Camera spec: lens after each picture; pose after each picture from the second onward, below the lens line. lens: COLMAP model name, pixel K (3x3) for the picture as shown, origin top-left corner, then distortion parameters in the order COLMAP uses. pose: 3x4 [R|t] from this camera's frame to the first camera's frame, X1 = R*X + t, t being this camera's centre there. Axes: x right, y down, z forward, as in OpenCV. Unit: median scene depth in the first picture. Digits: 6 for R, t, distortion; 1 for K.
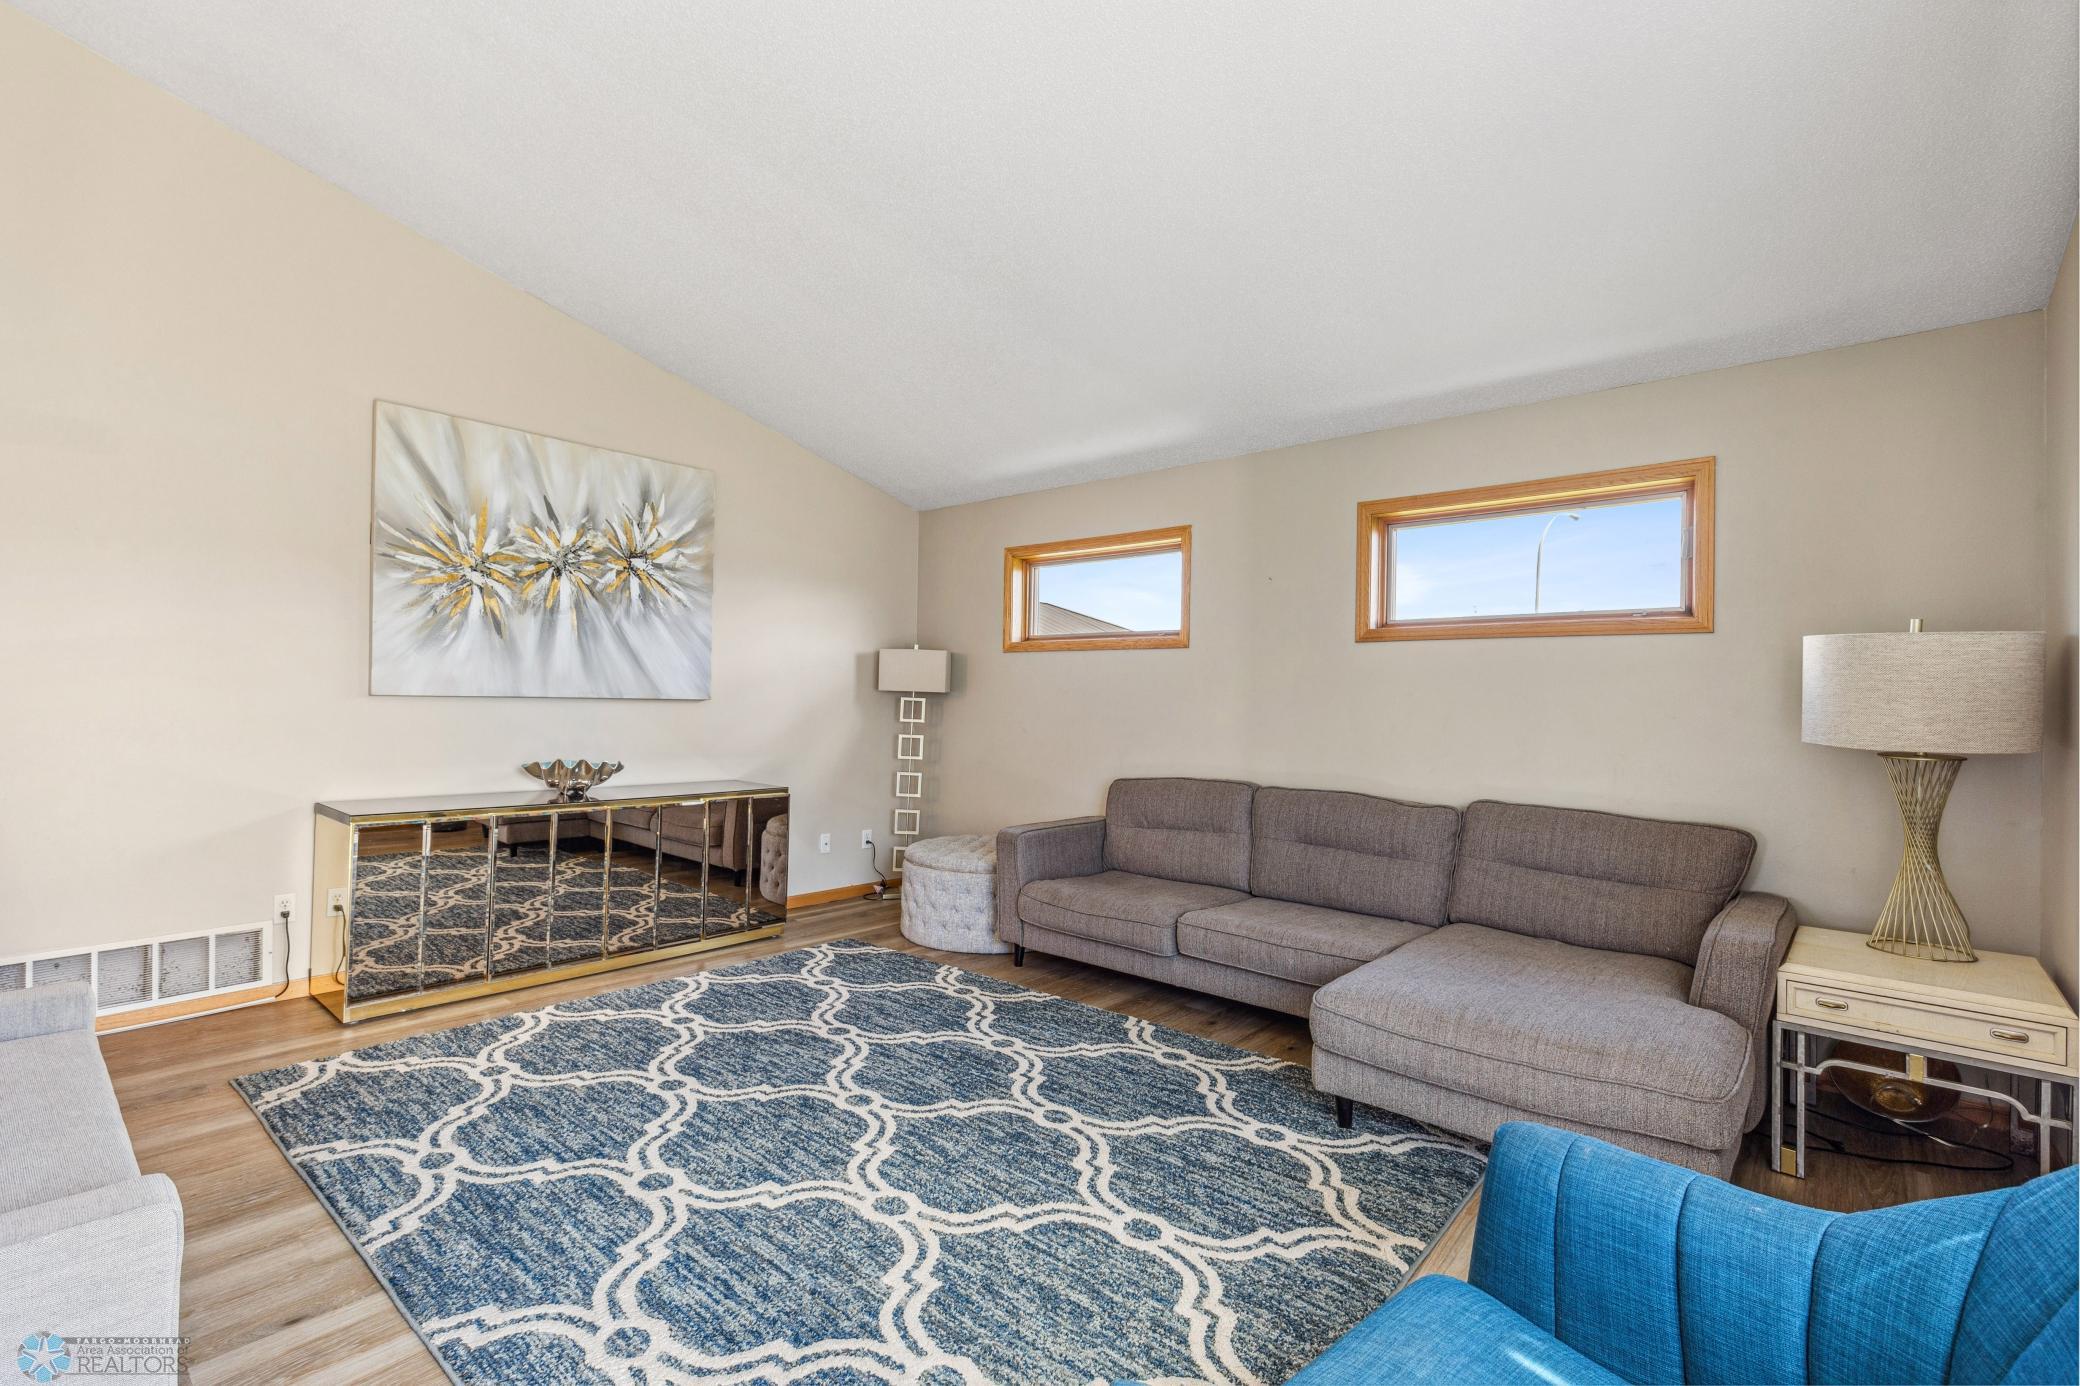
lens RADIAL K [[986.7, 0, 1040.0], [0, 986.7, 693.0], [0, 0, 1]] dist [0.000586, 0.000197]
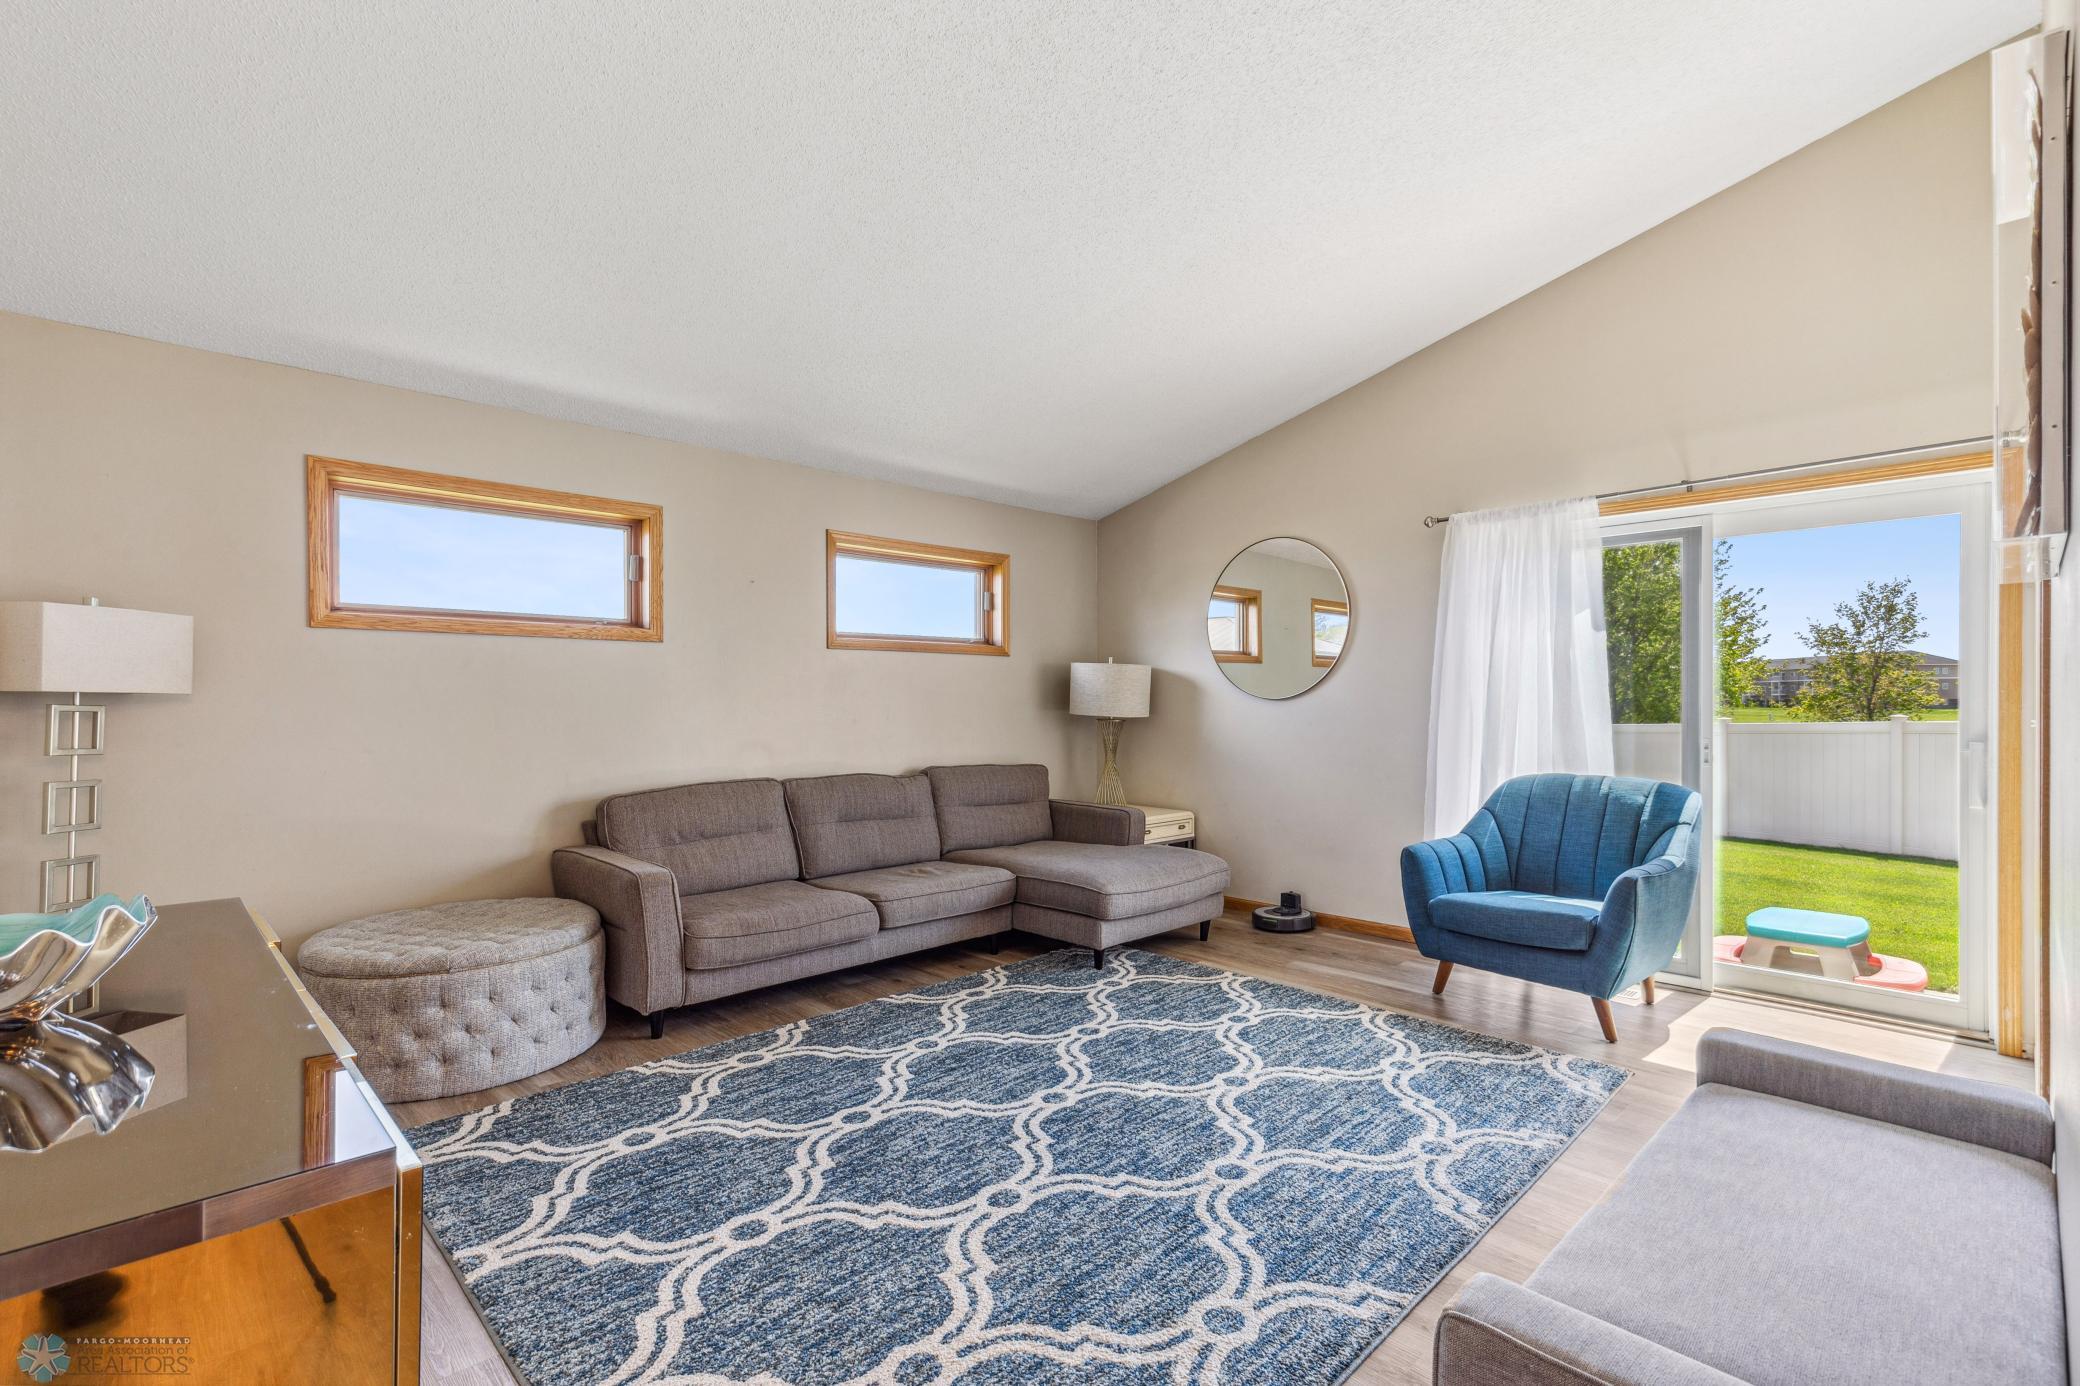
lens RADIAL K [[986.7, 0, 1040.0], [0, 986.7, 693.0], [0, 0, 1]] dist [0.000586, 0.000197]
pose [[0.041558, -0.013728, 0.999042, -1.116220], [-0.000795, 0.999905, 0.013773, -0.023916], [-0.999136, -0.001367, 0.041543, 0.896821]]
